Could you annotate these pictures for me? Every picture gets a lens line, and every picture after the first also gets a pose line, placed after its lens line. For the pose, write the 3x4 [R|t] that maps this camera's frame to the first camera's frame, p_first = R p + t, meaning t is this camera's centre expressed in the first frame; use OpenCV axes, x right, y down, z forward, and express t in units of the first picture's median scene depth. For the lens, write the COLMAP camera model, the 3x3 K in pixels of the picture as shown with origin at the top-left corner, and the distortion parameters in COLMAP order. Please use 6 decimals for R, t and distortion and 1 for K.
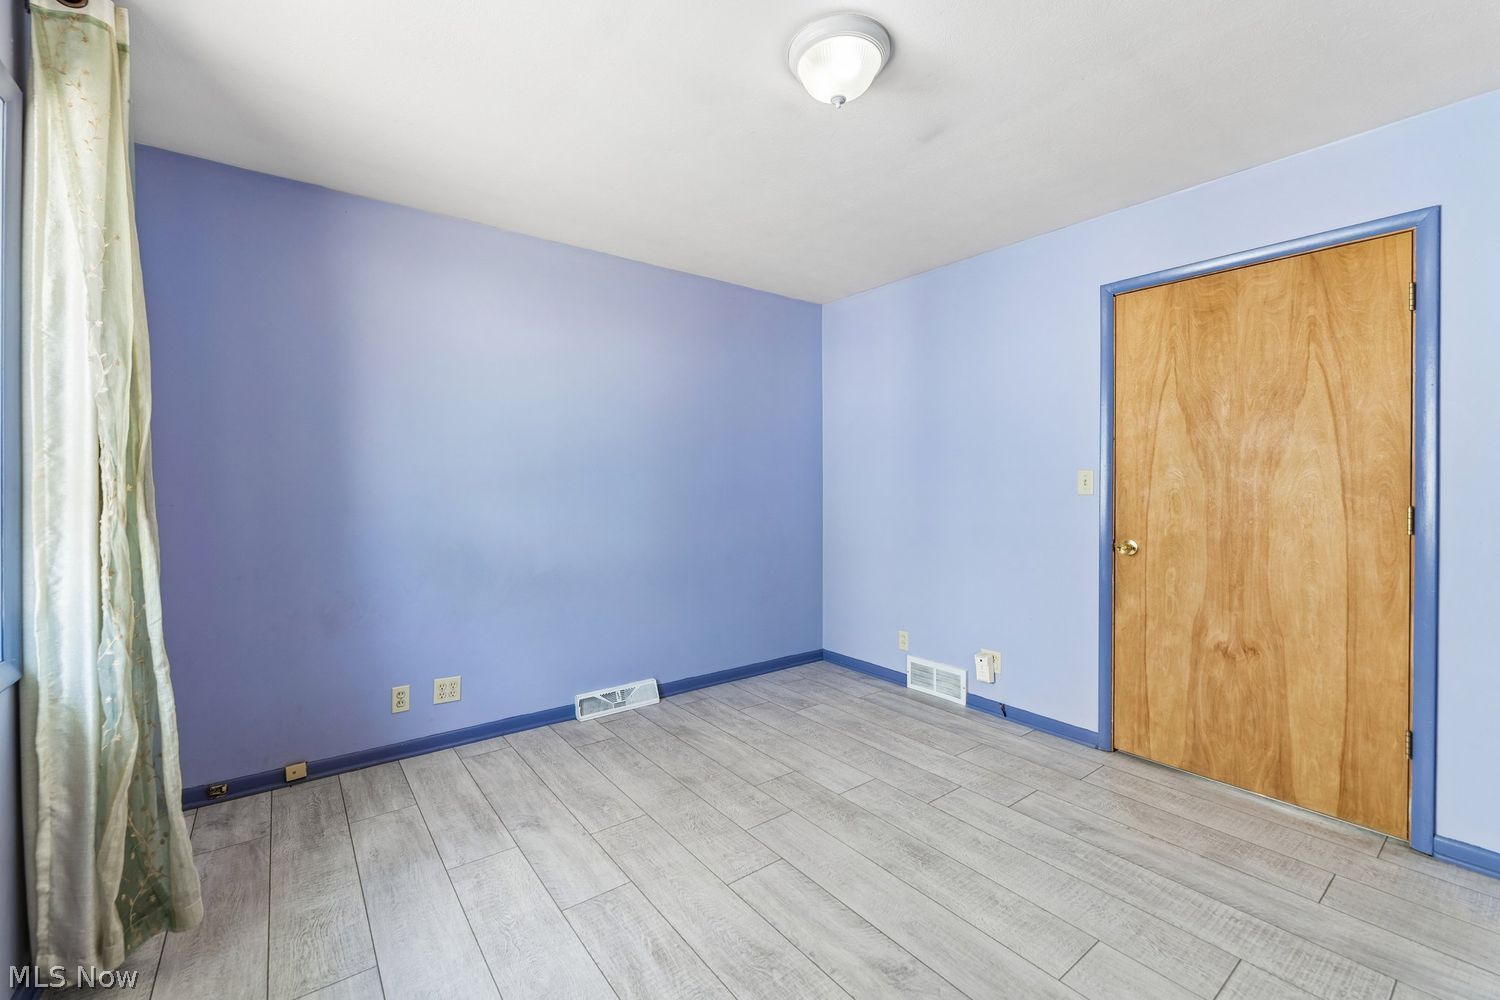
lens RADIAL K [[614.4, 0, 743.6], [0, 614.4, 489.7], [0, 0, 1]] dist [-0.003819, 0.000798]
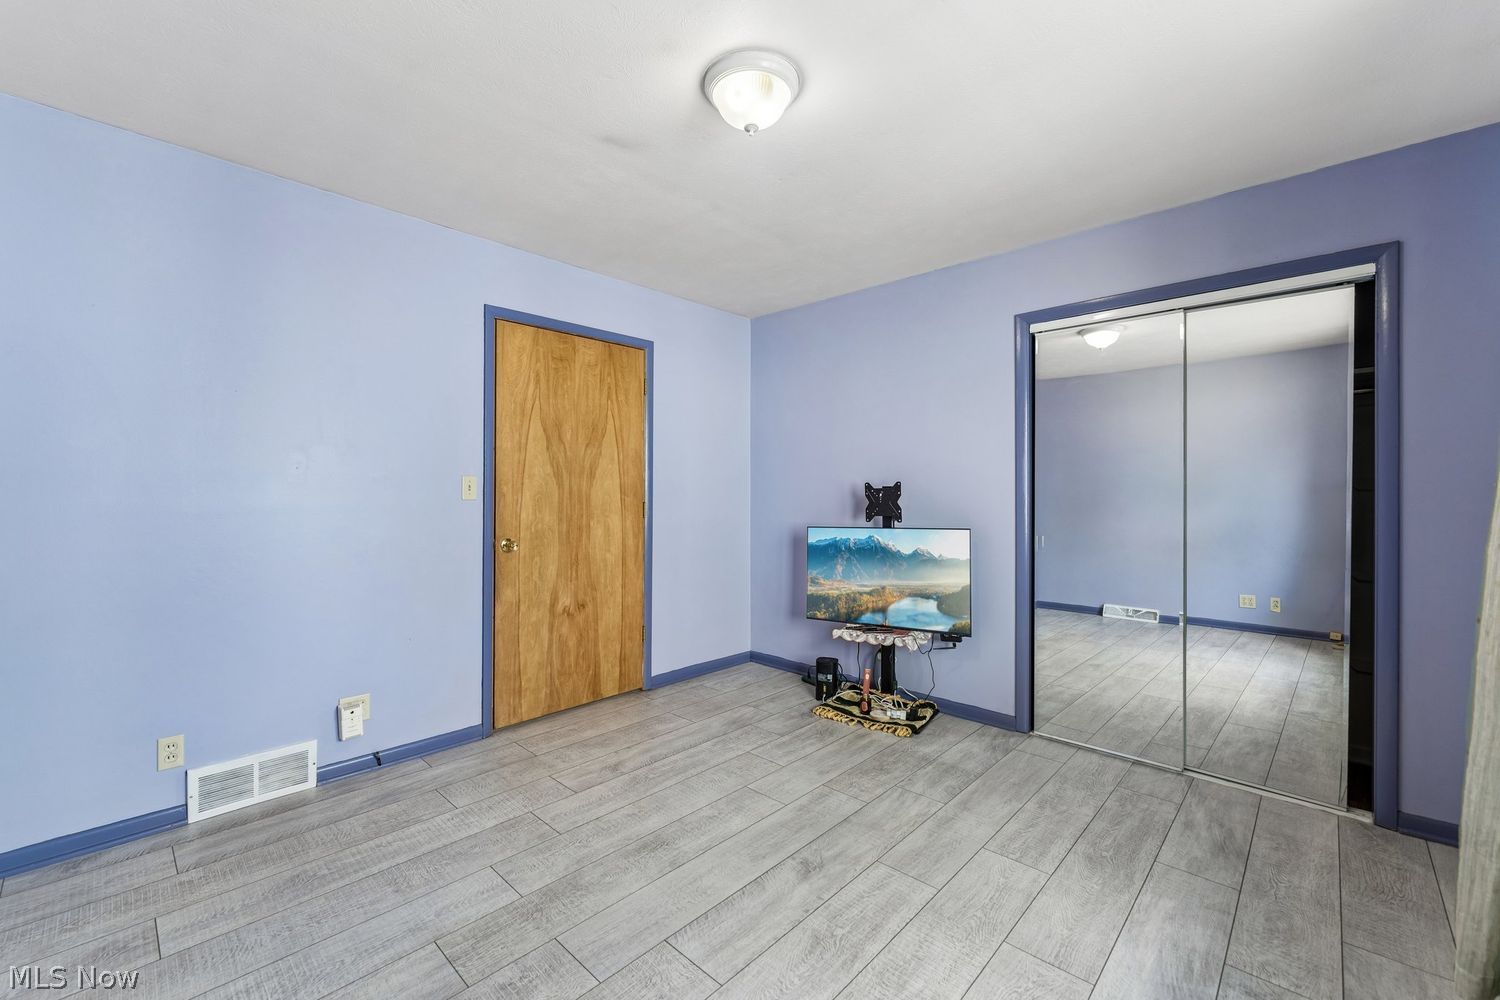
lens RADIAL K [[614.4, 0, 743.3], [0, 614.4, 493.2], [0, 0, 1]] dist [-0.003819, 0.000798]
pose [[-0.156811, -0.006218, 0.987609, -0.623336], [0.007883, 0.999940, 0.007548, -0.008381], [-0.987597, 0.008969, -0.156753, 0.824186]]
